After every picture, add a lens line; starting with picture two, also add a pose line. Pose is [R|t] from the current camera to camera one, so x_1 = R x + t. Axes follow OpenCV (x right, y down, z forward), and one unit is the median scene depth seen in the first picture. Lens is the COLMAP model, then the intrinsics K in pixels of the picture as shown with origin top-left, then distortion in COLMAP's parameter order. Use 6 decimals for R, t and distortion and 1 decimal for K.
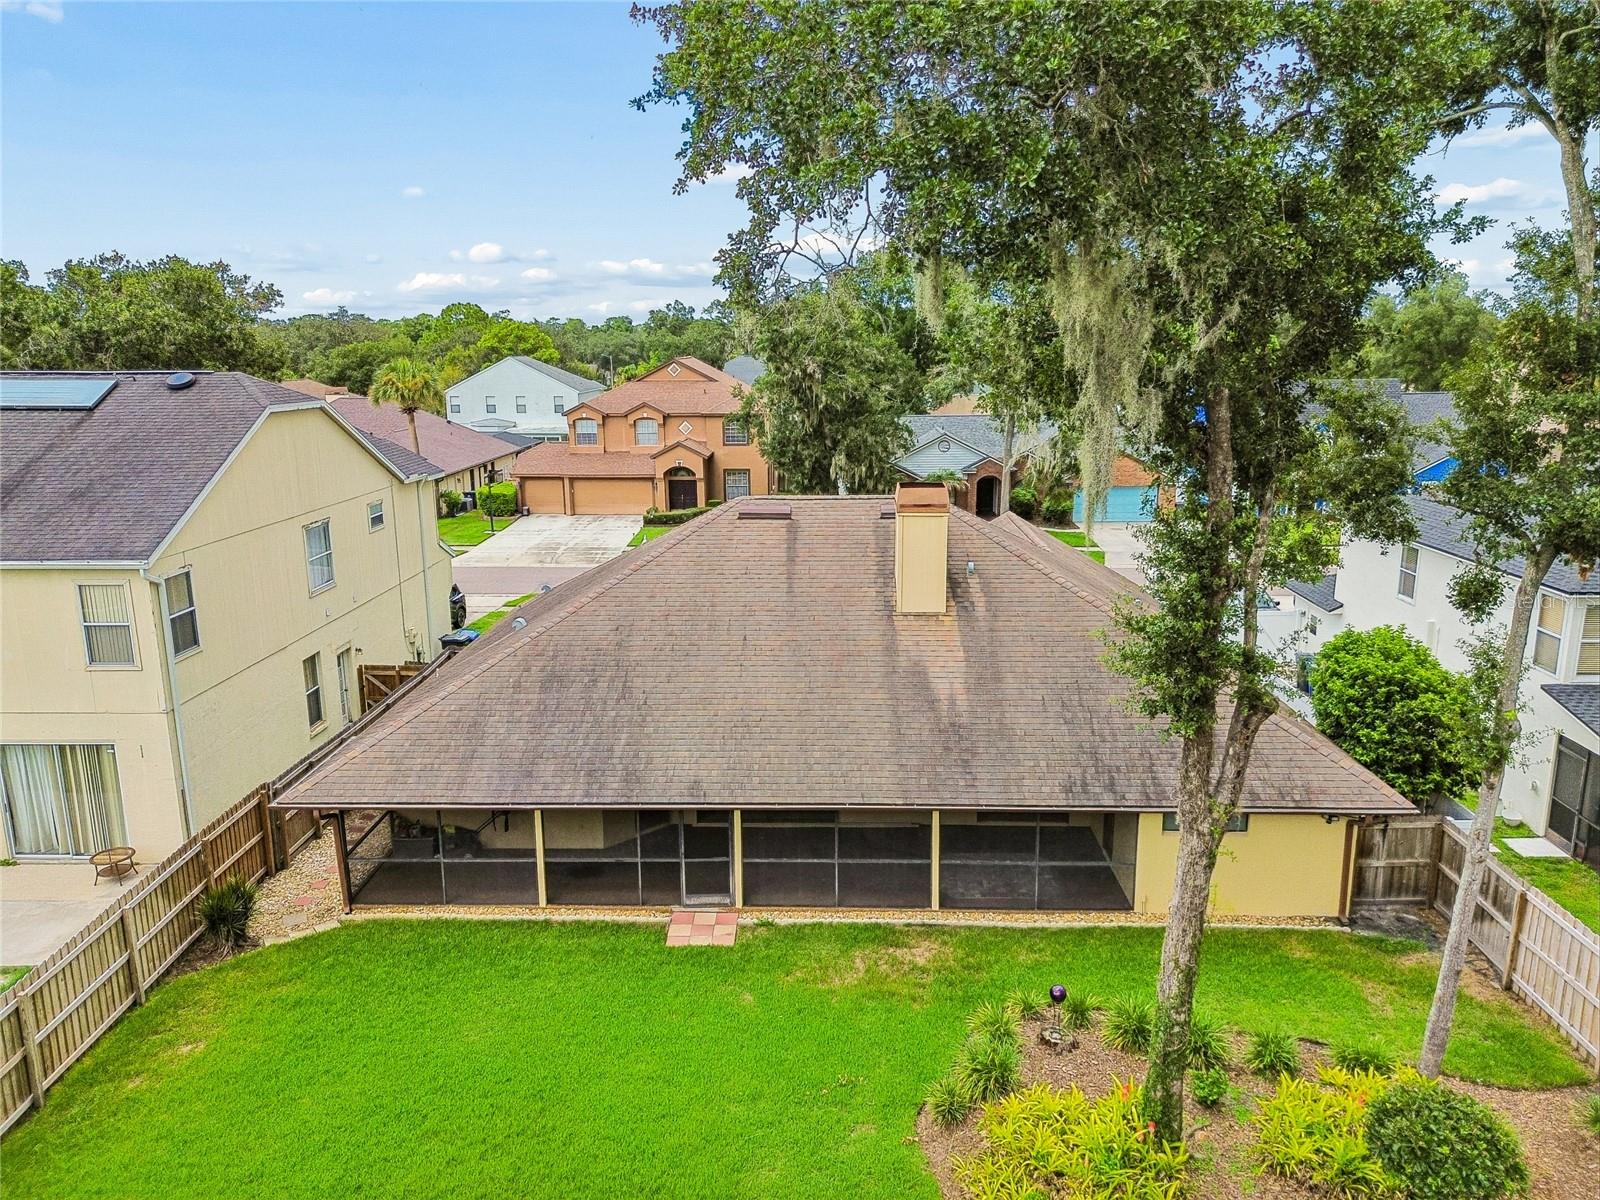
lens RADIAL K [[1131.2, 0, 800.0], [0, 1131.2, 600.0], [0, 0, 1]] dist [0.077420, -0.076998]
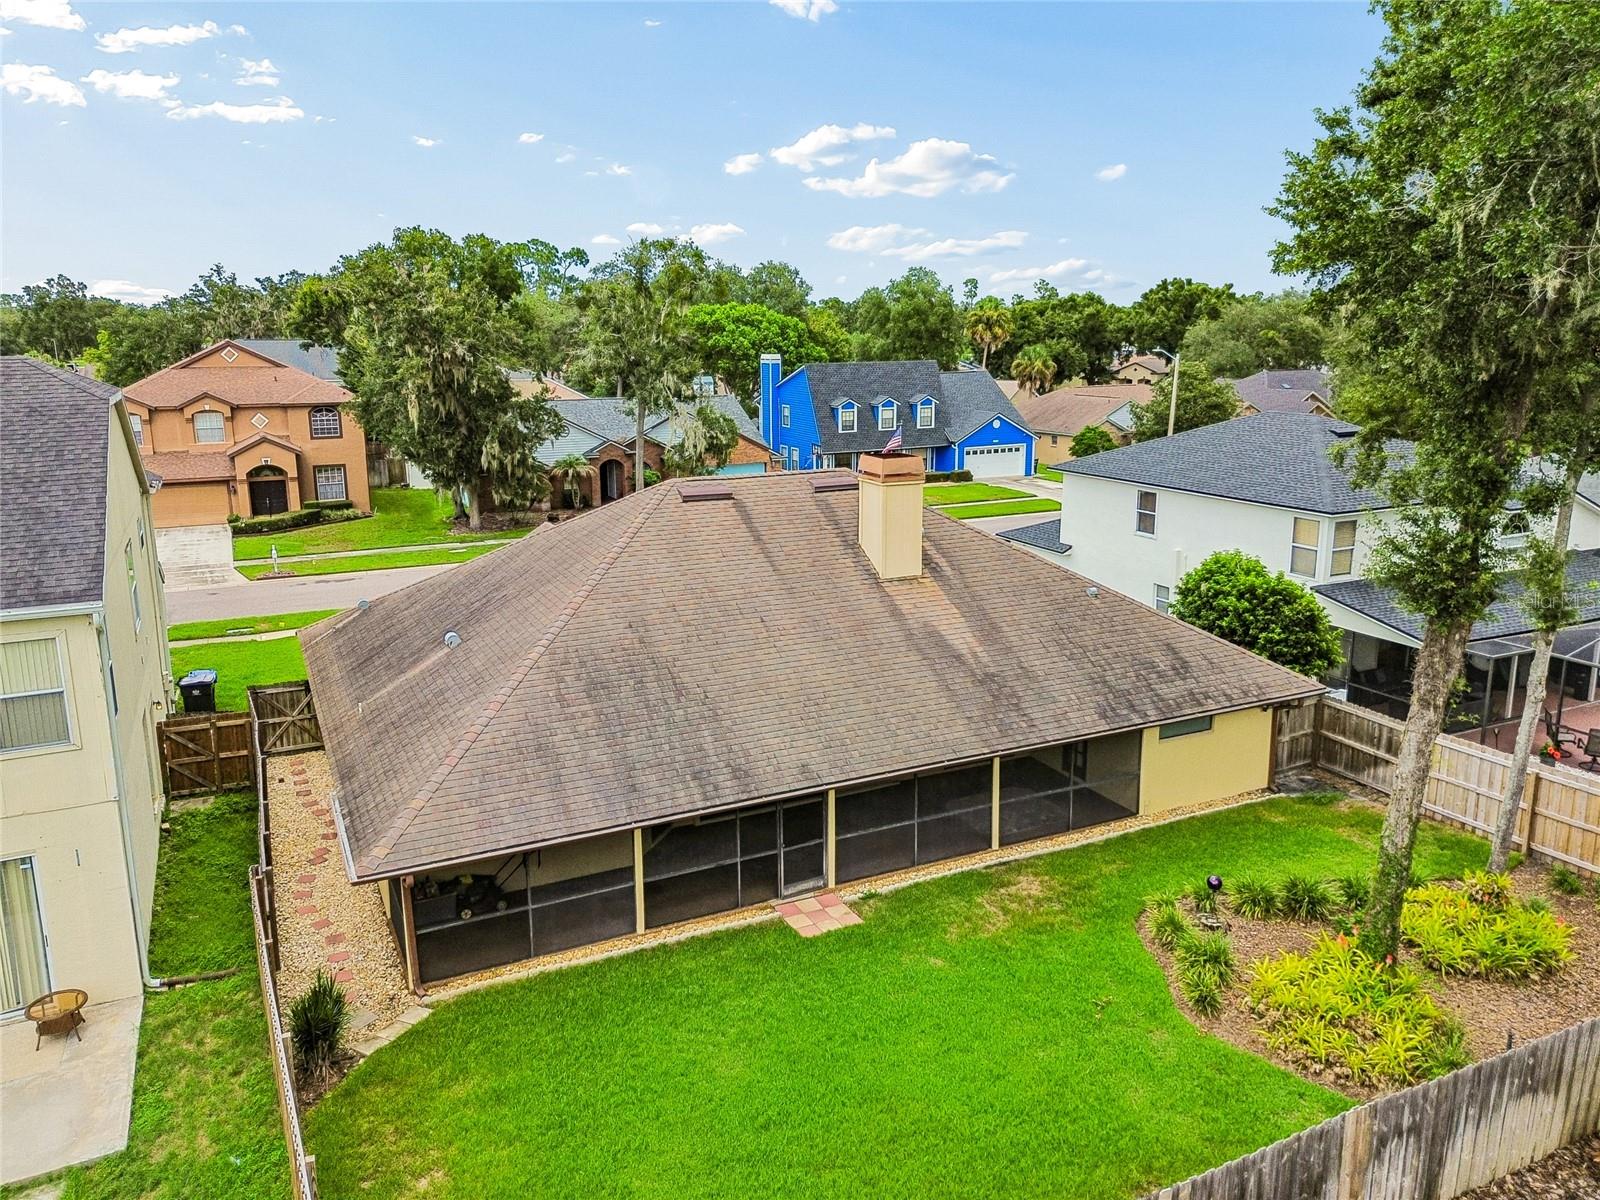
lens RADIAL K [[1149.1, 0, 792.6], [0, 1149.1, 572.1], [0, 0, 1]] dist [0.079763, -0.077910]
pose [[0.887434, -0.093932, 0.451263, -0.513185], [0.100946, 0.994855, 0.008565, -0.014139], [-0.449745, 0.037952, 0.892350, 0.110263]]
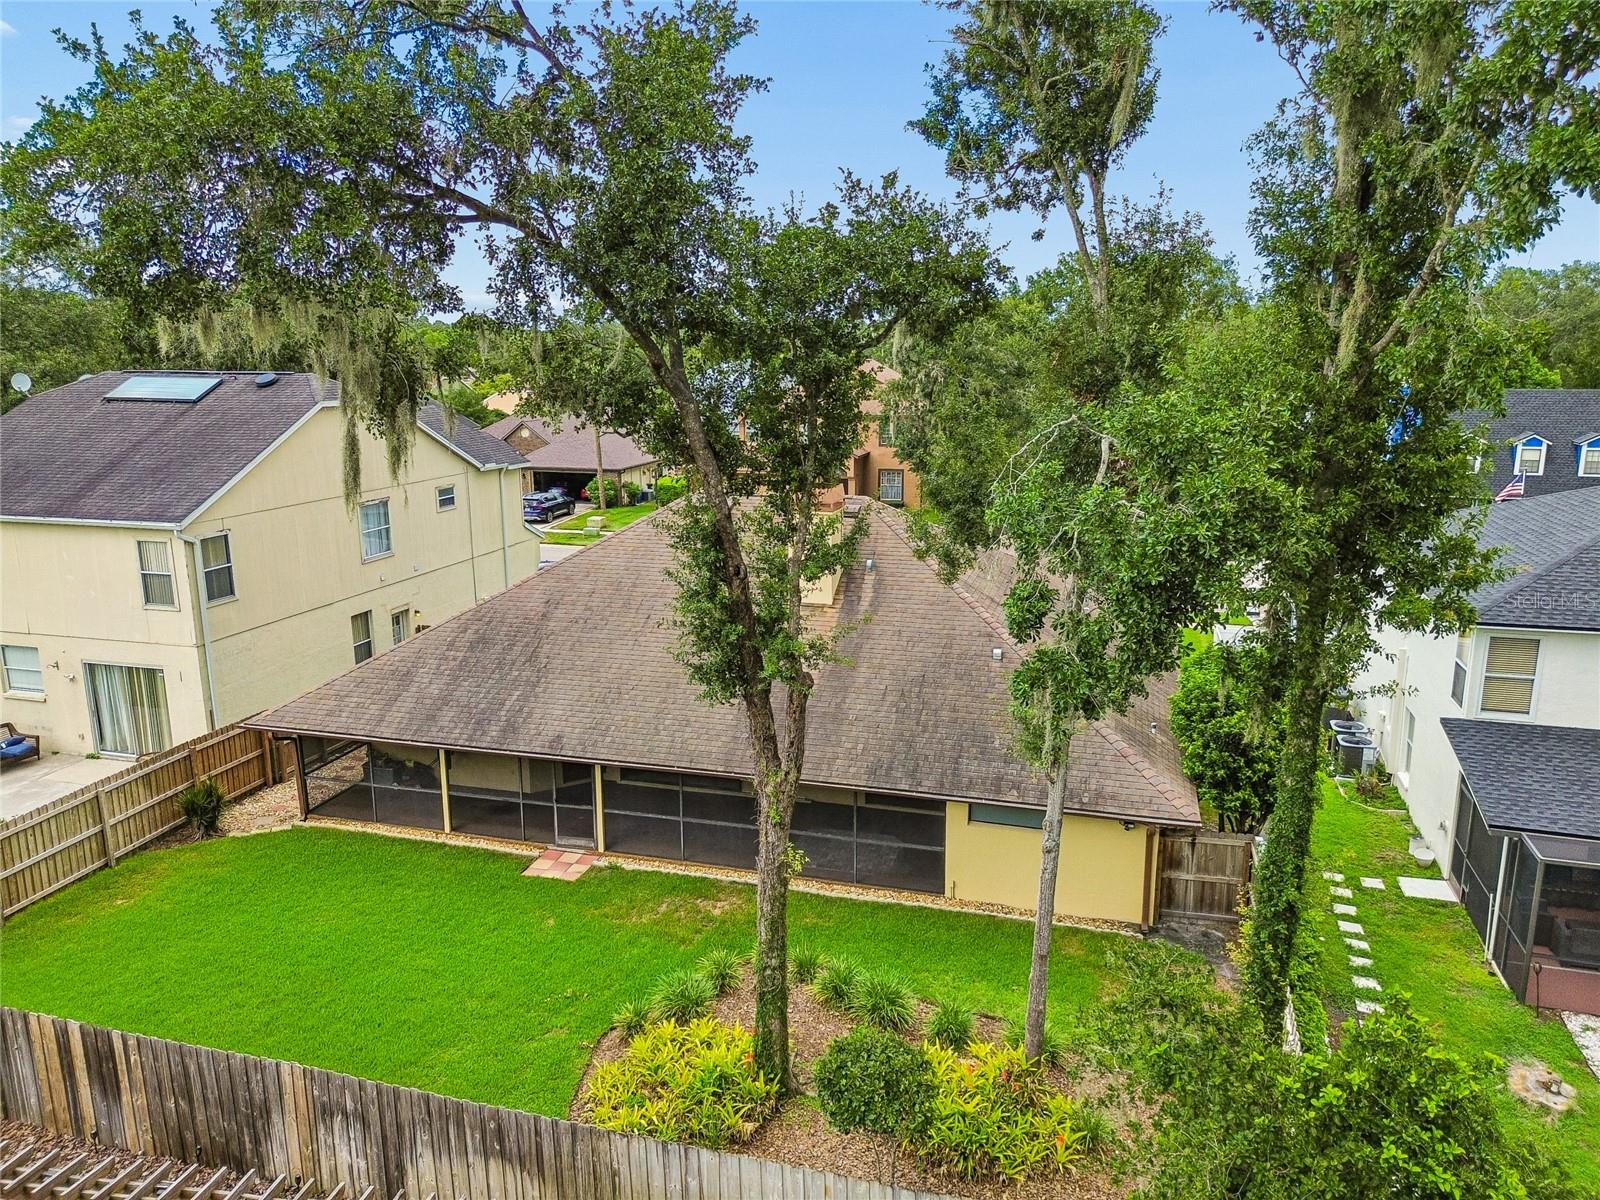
lens RADIAL K [[1131.2, 0, 800.0], [0, 1131.2, 600.0], [0, 0, 1]] dist [0.077420, -0.076998]
pose [[0.968492, 0.058035, -0.242187, 0.399157], [-0.058012, 0.998290, 0.007231, 0.000602], [0.242192, 0.007047, 0.970203, -0.052349]]
